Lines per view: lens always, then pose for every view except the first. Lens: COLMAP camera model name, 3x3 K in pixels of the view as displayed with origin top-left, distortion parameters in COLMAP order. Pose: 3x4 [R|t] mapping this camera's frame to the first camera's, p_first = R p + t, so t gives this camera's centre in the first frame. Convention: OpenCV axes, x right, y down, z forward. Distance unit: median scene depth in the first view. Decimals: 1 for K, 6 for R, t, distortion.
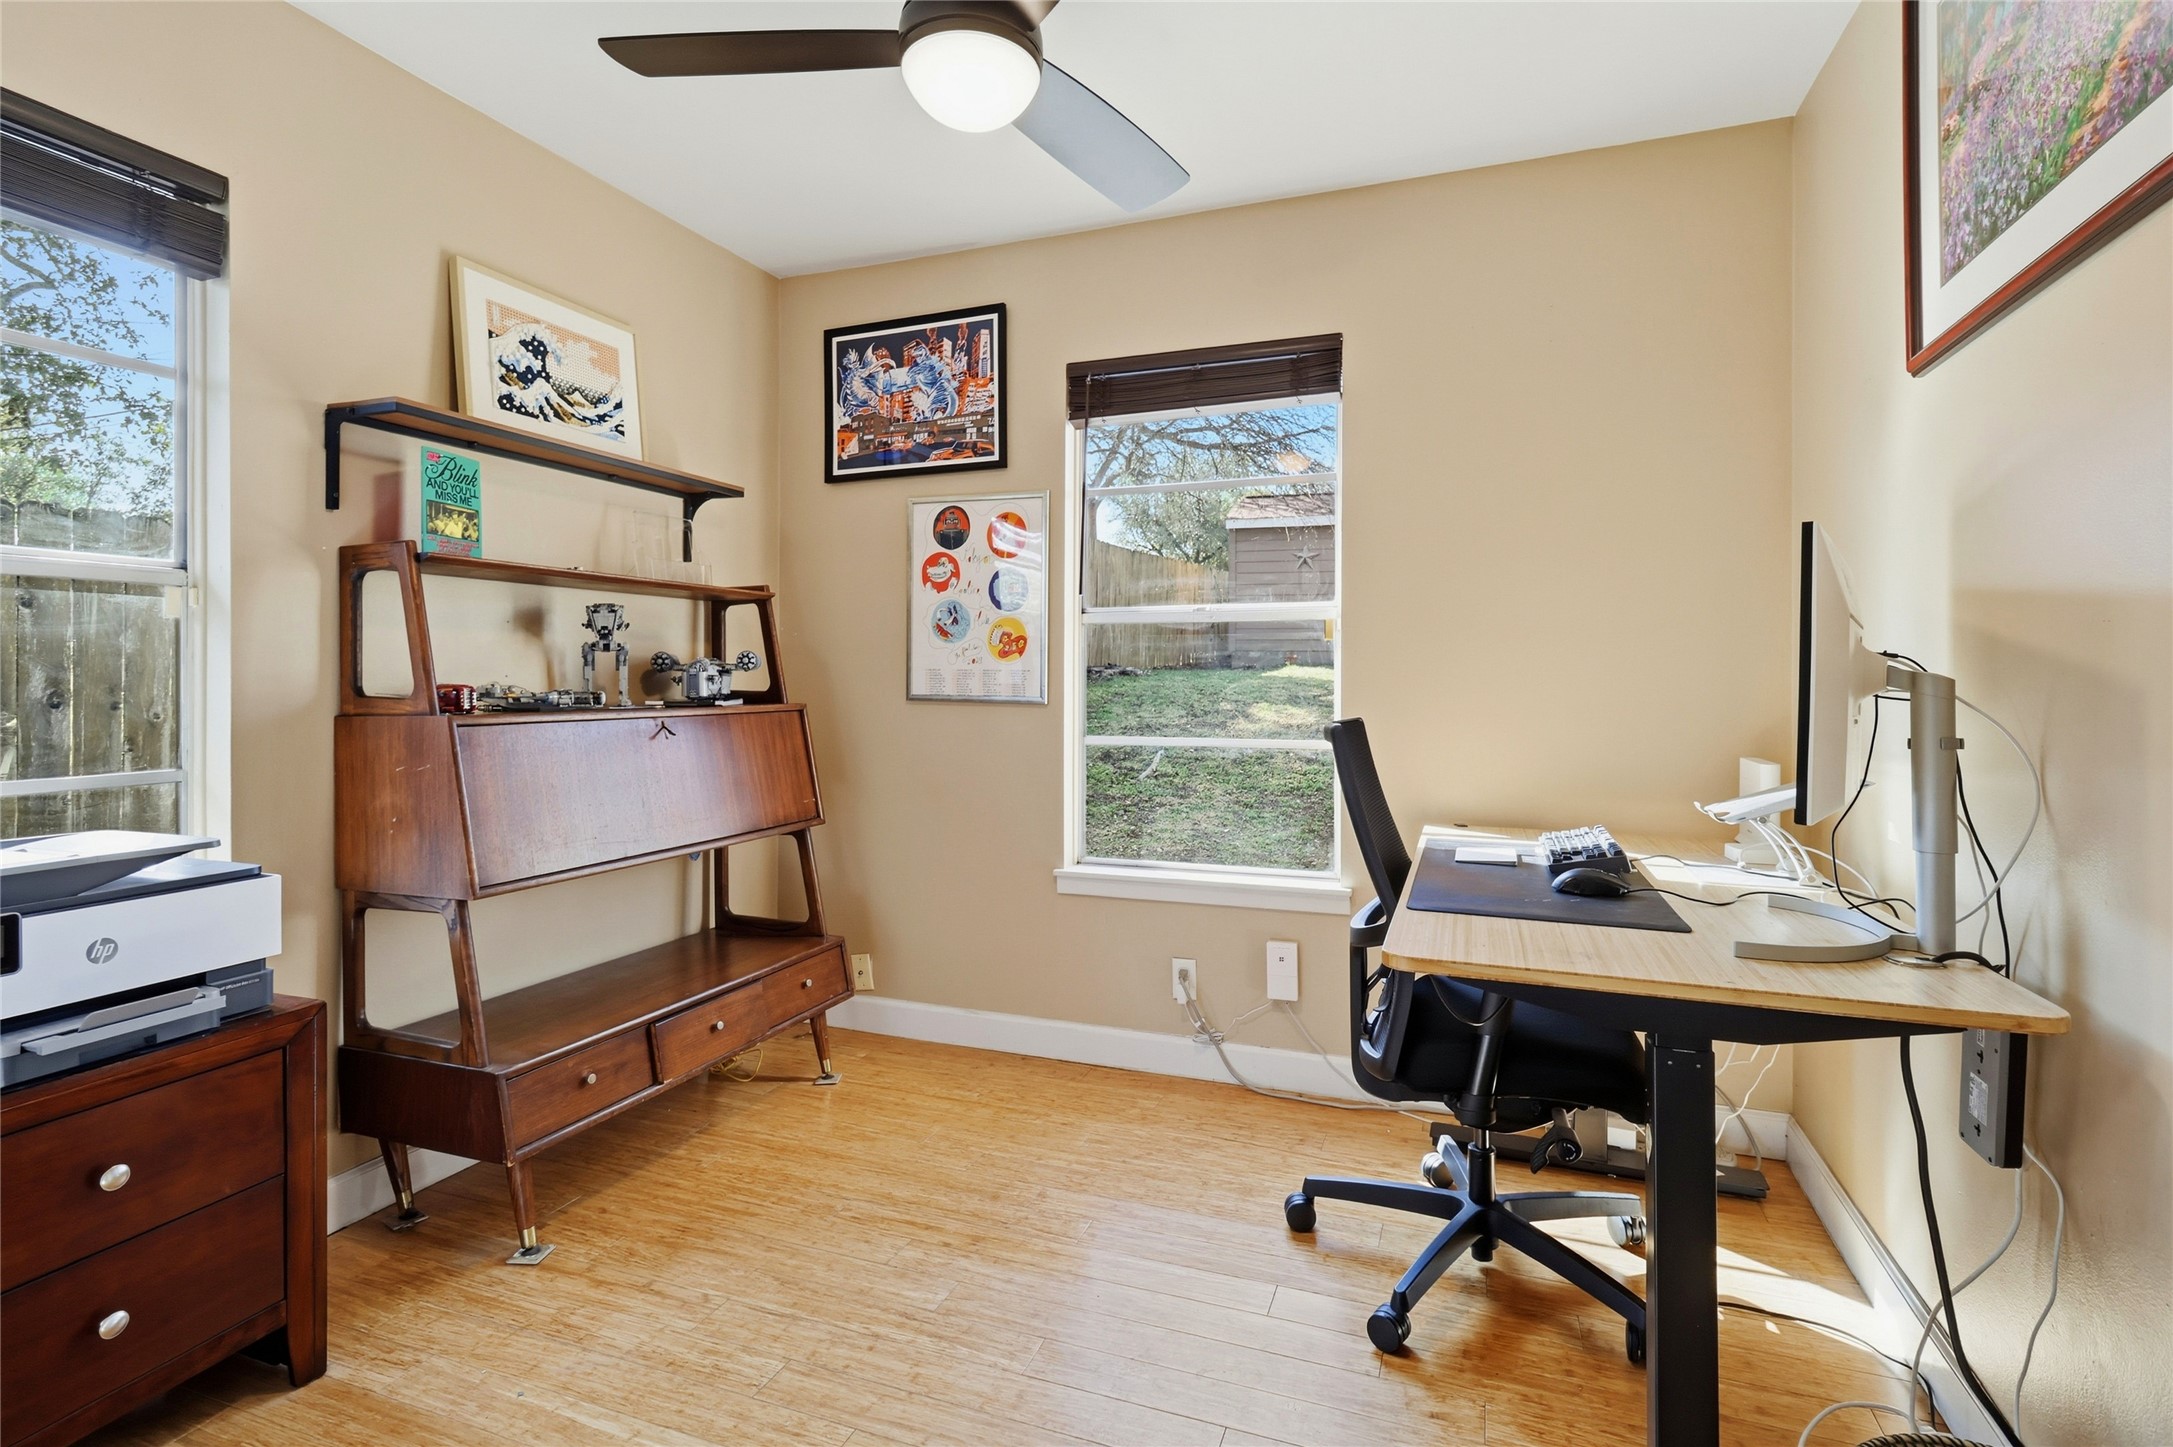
lens RADIAL K [[1055.4, 0, 1118.9], [0, 1055.4, 686.2], [0, 0, 1]] dist [0.005499, 0.002213]
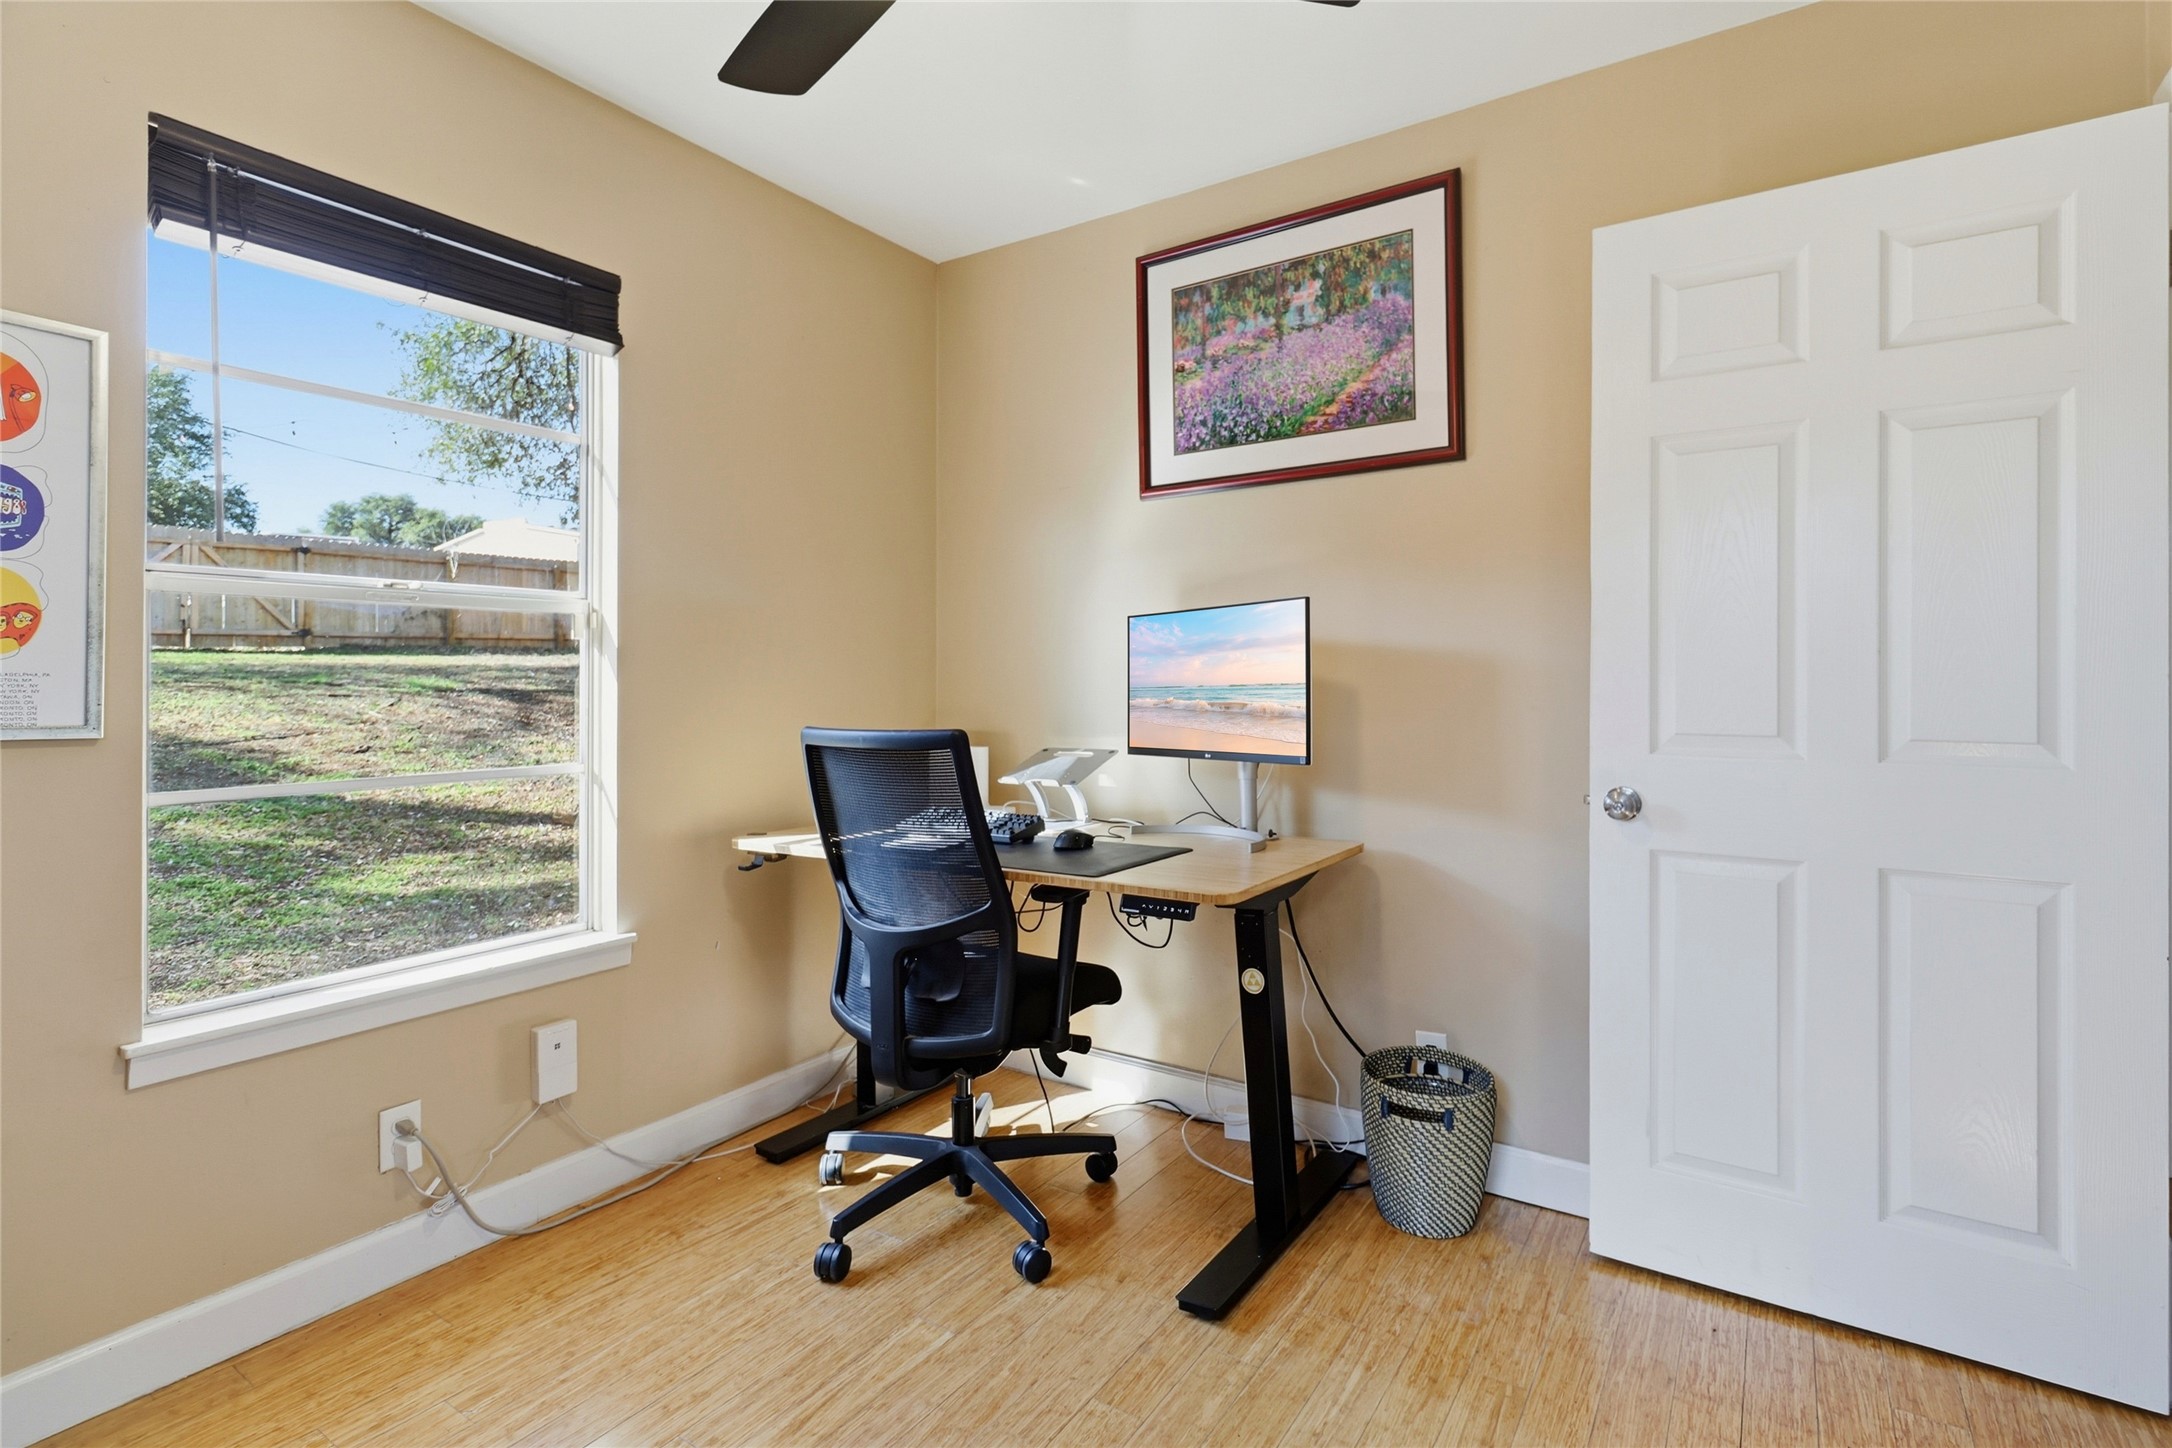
lens RADIAL K [[1054.9, 0, 1080.8], [0, 1054.9, 700.5], [0, 0, 1]] dist [0.005499, 0.002213]
pose [[0.203182, -0.008855, 0.979101, -0.536293], [0.011823, 0.999908, 0.006589, 0.002664], [-0.979070, 0.010237, 0.203268, 0.464362]]
